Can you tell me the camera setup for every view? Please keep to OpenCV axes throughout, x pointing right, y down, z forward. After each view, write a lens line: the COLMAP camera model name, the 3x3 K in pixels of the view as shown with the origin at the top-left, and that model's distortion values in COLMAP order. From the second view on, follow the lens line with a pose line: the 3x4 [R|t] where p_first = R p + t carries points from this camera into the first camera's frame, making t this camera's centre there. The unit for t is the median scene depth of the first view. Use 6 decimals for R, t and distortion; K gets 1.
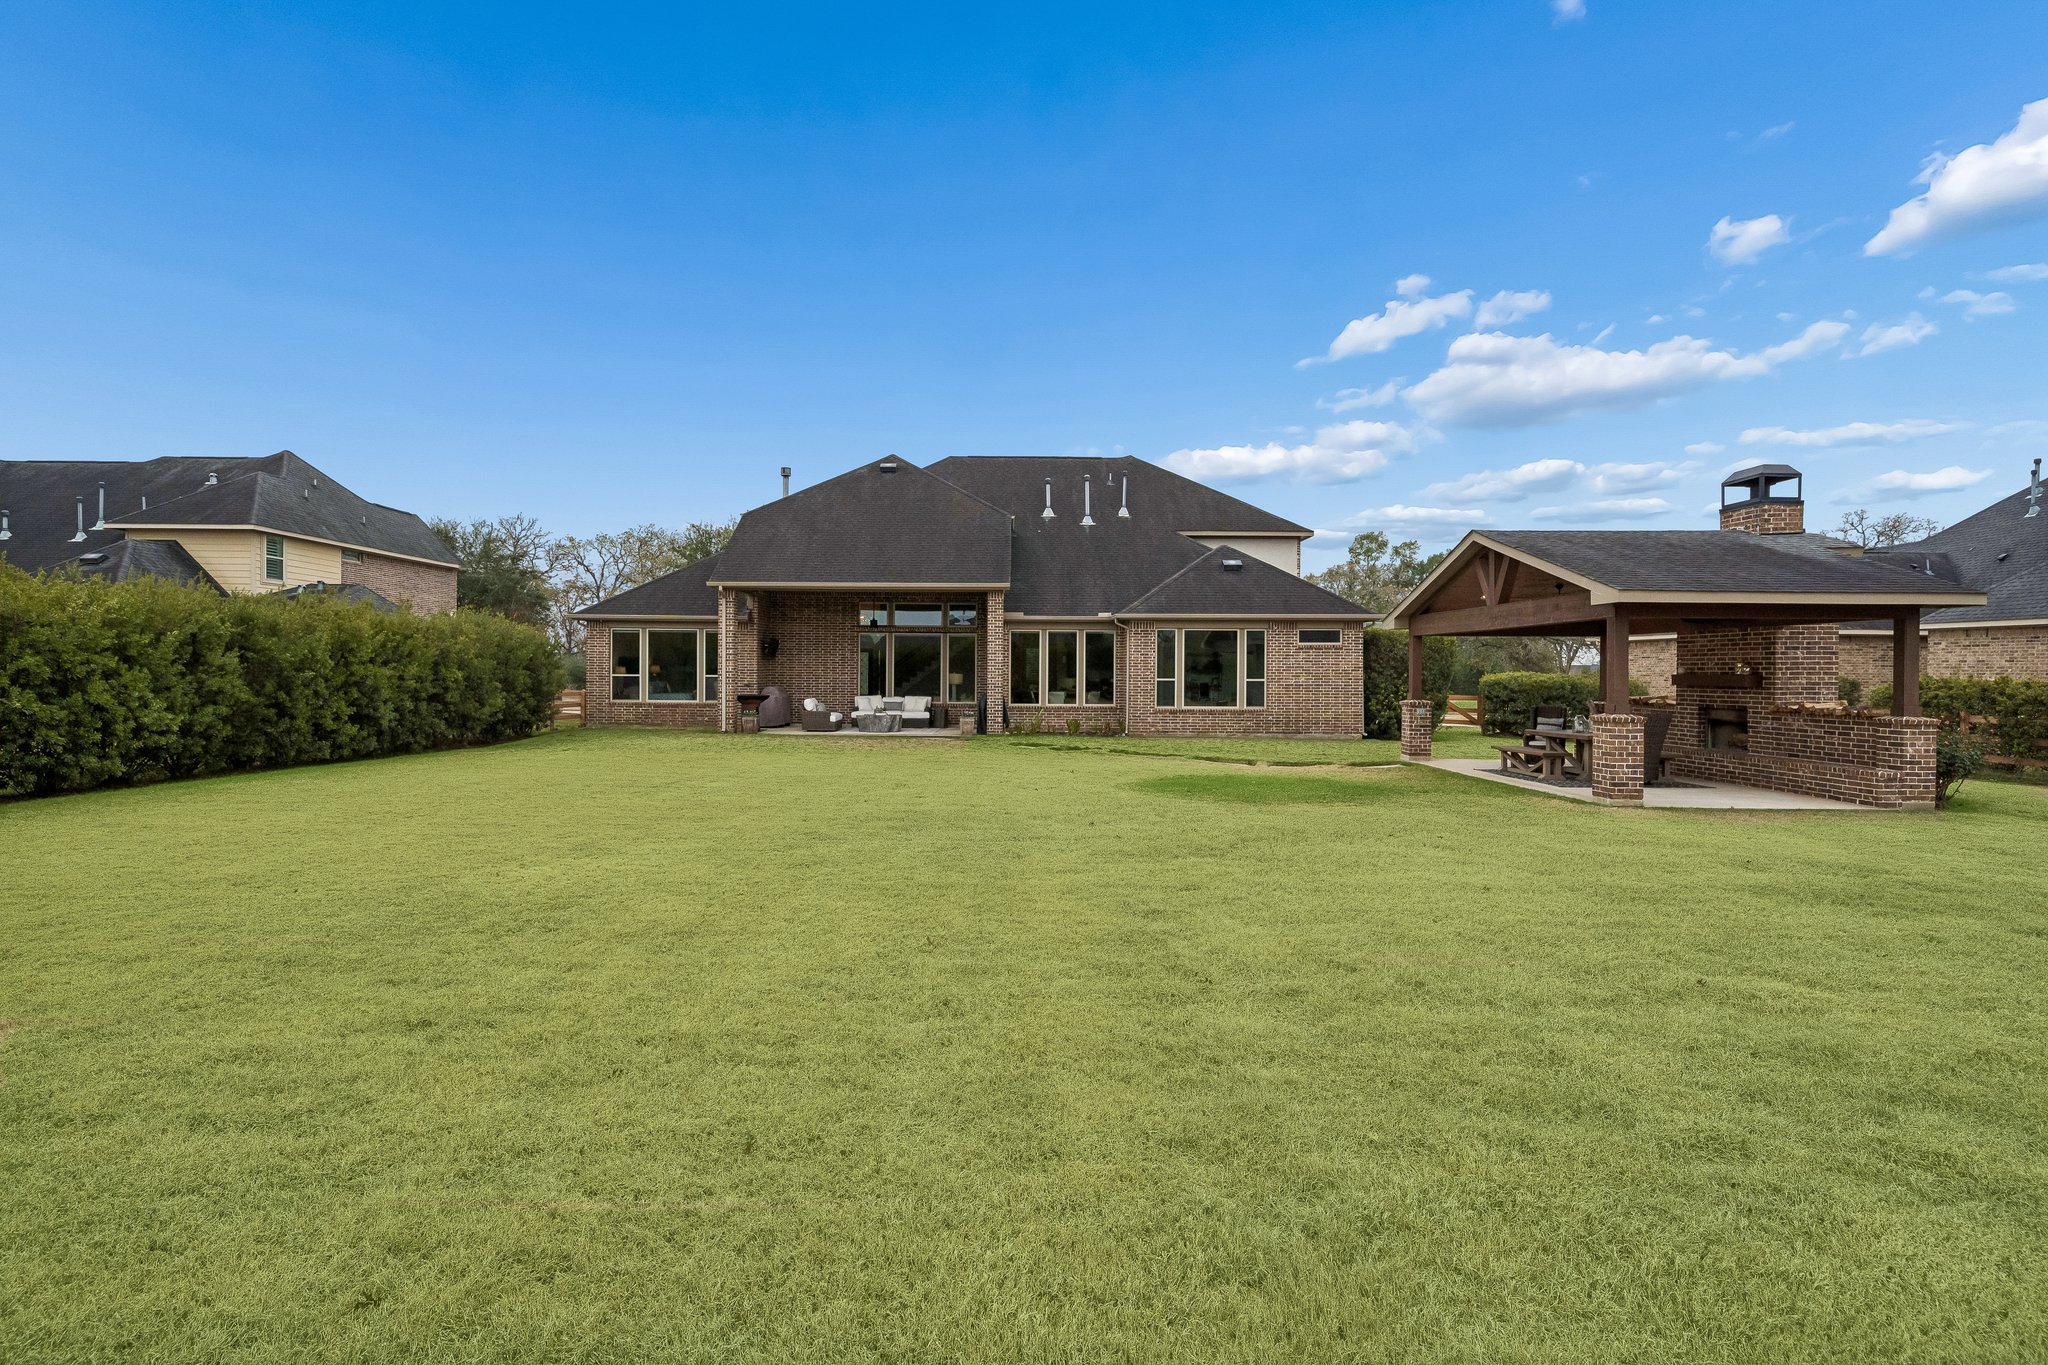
lens RADIAL K [[1142.1, 0, 1023.4], [0, 1142.1, 682.6], [0, 0, 1]] dist [0.001115, -0.000255]
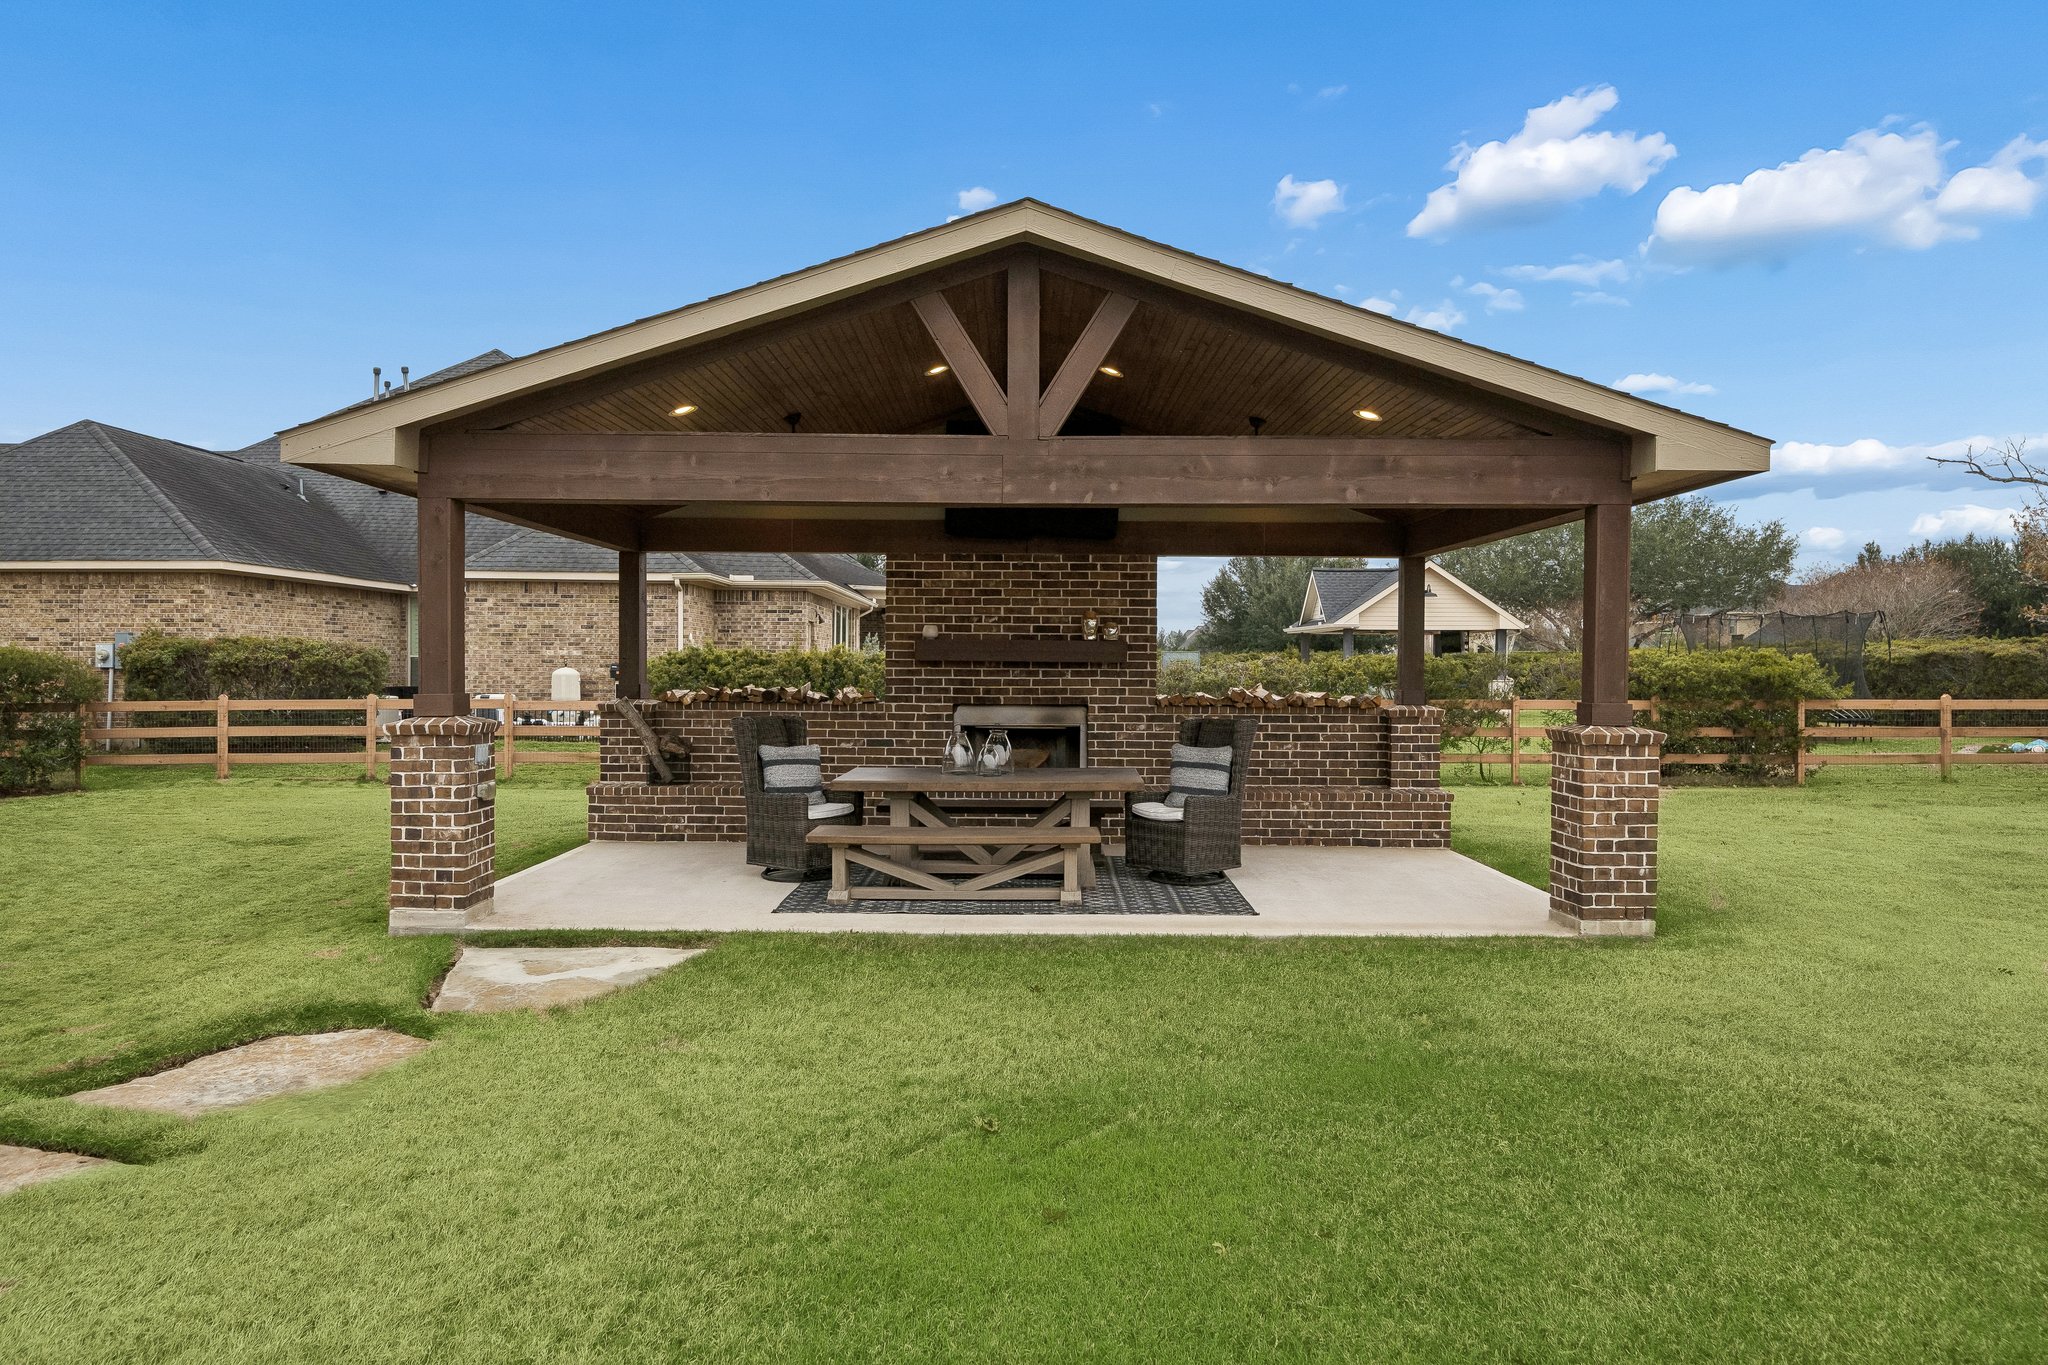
lens RADIAL K [[1318.2, 0, 1021.0], [0, 1318.2, 678.9], [0, 0, 1]] dist [0.002038, 0.000137]
pose [[0.009623, -0.015907, 0.999827, 0.005109], [-0.001376, 0.999872, 0.015921, 0.001246], [-0.999953, -0.001529, 0.009600, 1.157625]]
